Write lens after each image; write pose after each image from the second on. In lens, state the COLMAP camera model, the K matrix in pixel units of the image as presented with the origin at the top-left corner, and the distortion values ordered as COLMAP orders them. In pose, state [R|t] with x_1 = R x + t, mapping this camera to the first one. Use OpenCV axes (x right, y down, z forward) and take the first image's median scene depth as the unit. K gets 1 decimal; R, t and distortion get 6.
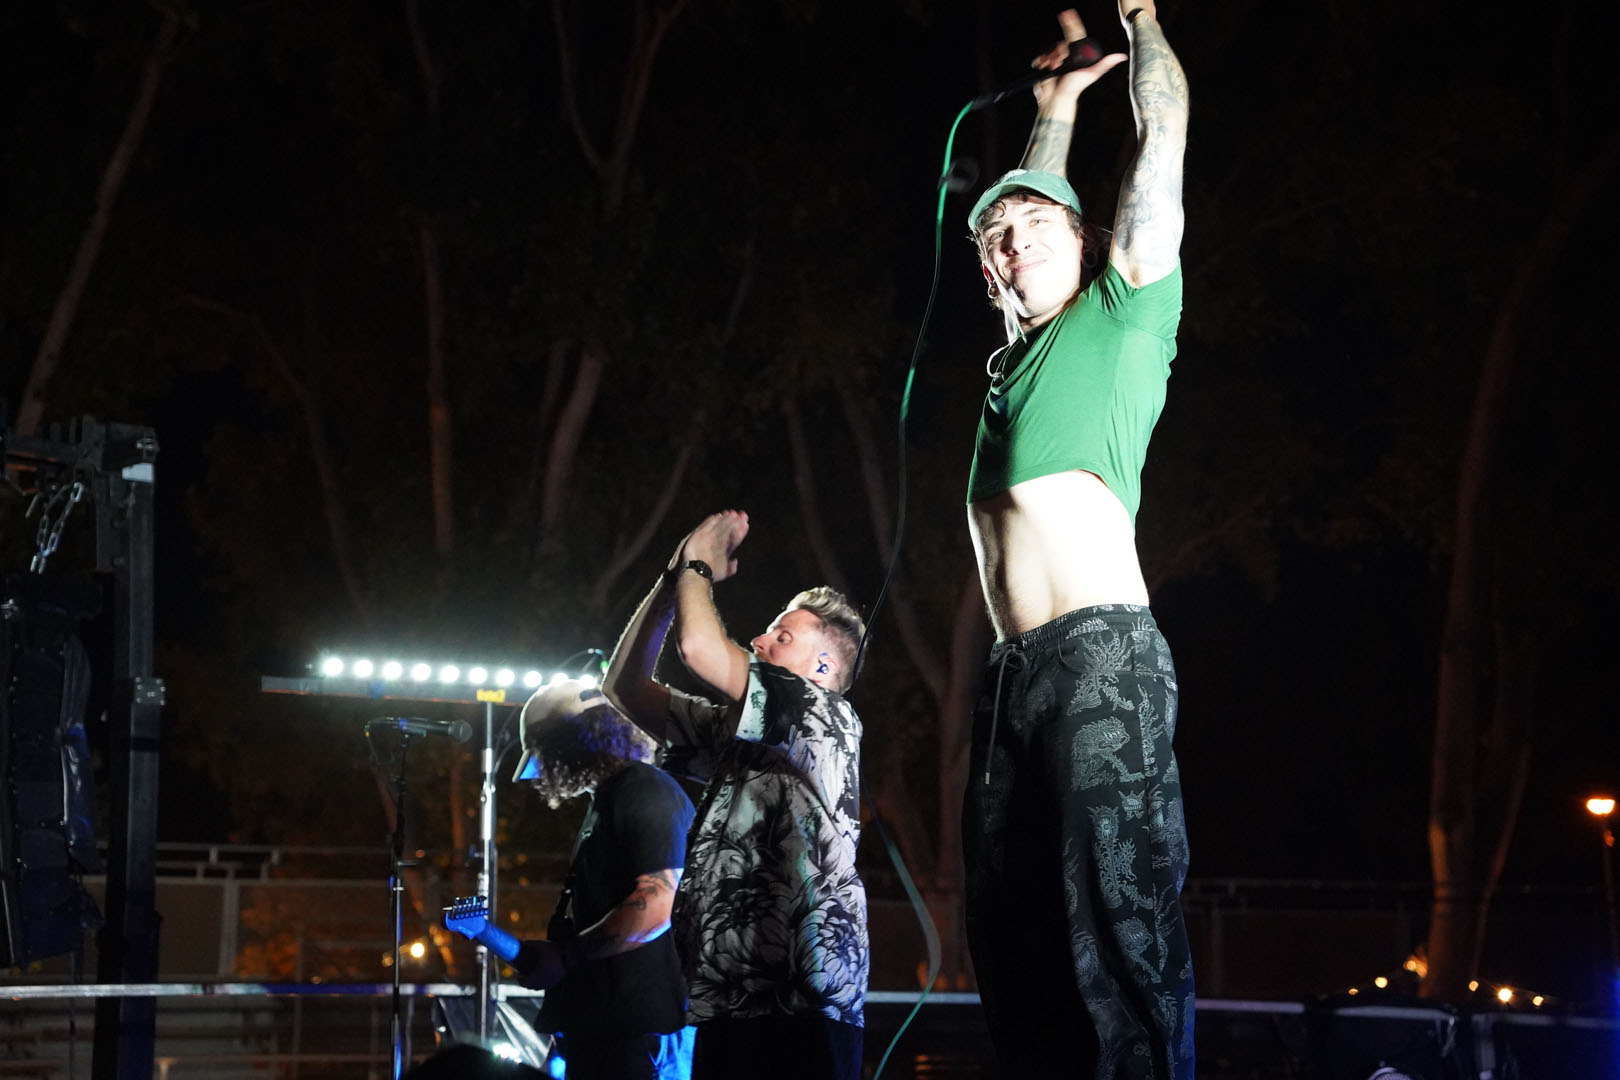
lens RADIAL K [[2651.5, 0, 810.0], [0, 2651.5, 540.0], [0, 0, 1]] dist [0.351791, 0.045421]
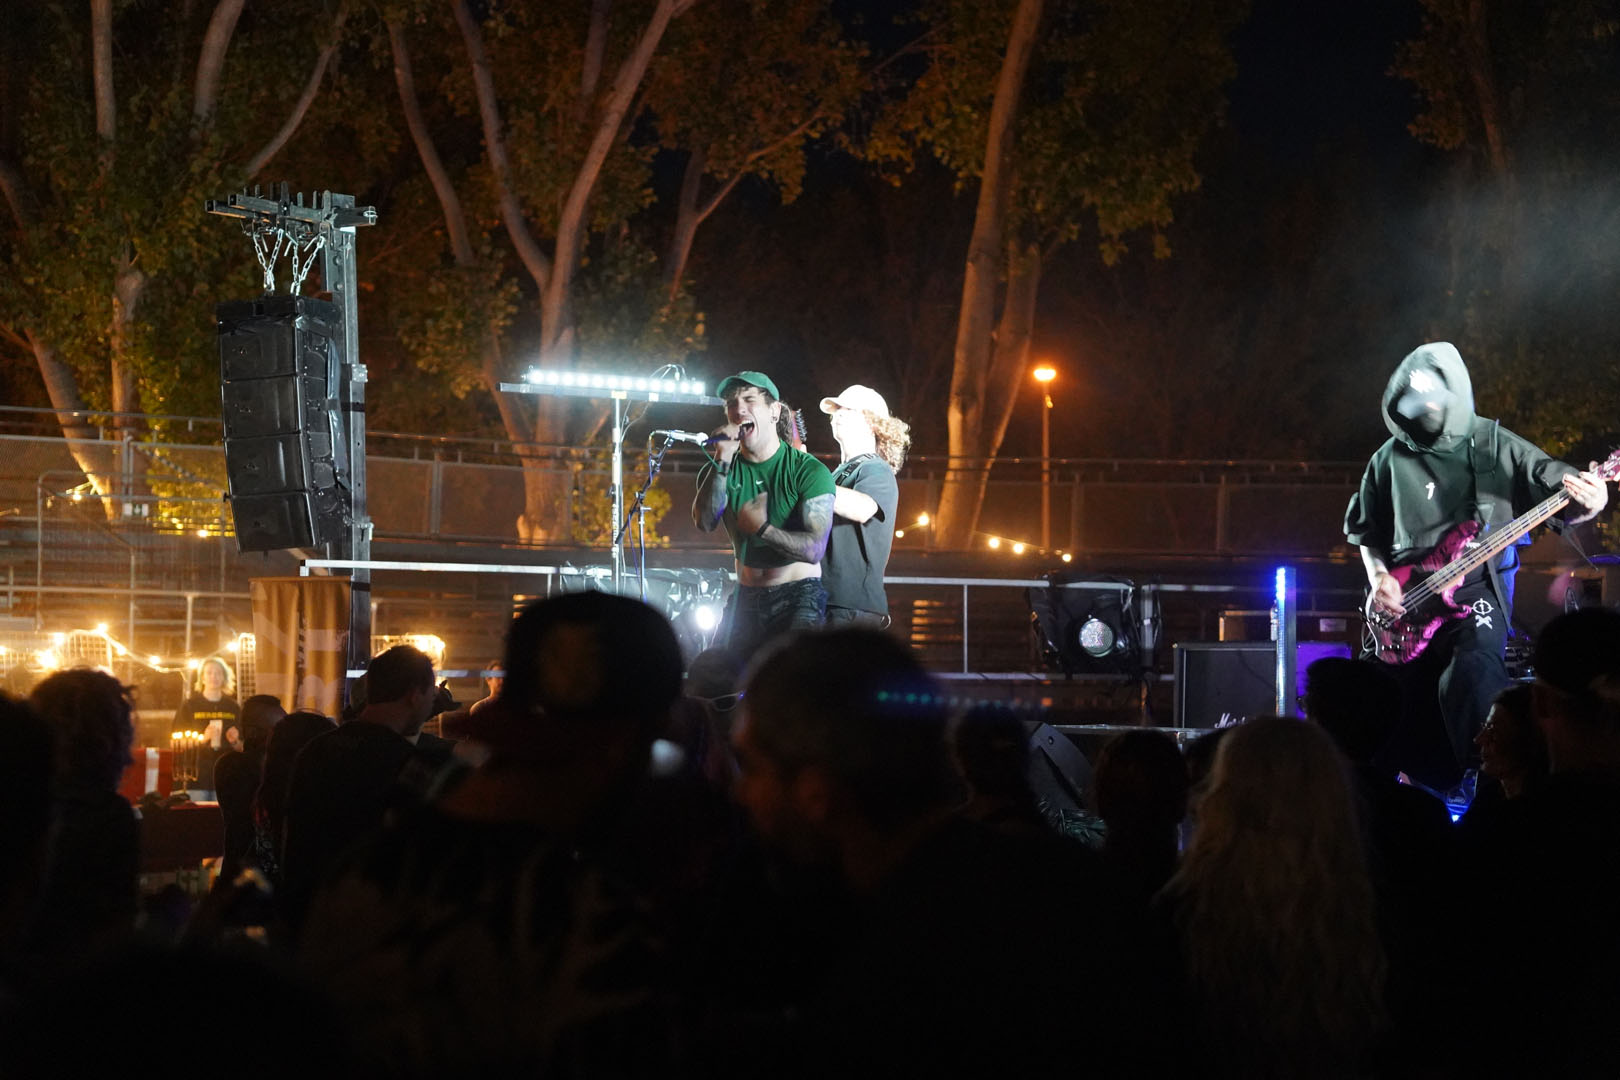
lens RADIAL K [[3075.8, 0, 810.0], [0, 3075.8, 540.0], [0, 0, 1]] dist [0.003931, 0.079161]
pose [[0.969695, 0.017213, 0.243711, -0.414899], [-0.059609, 0.984038, 0.167676, -0.157069], [-0.236934, -0.177122, 0.955243, -0.740041]]
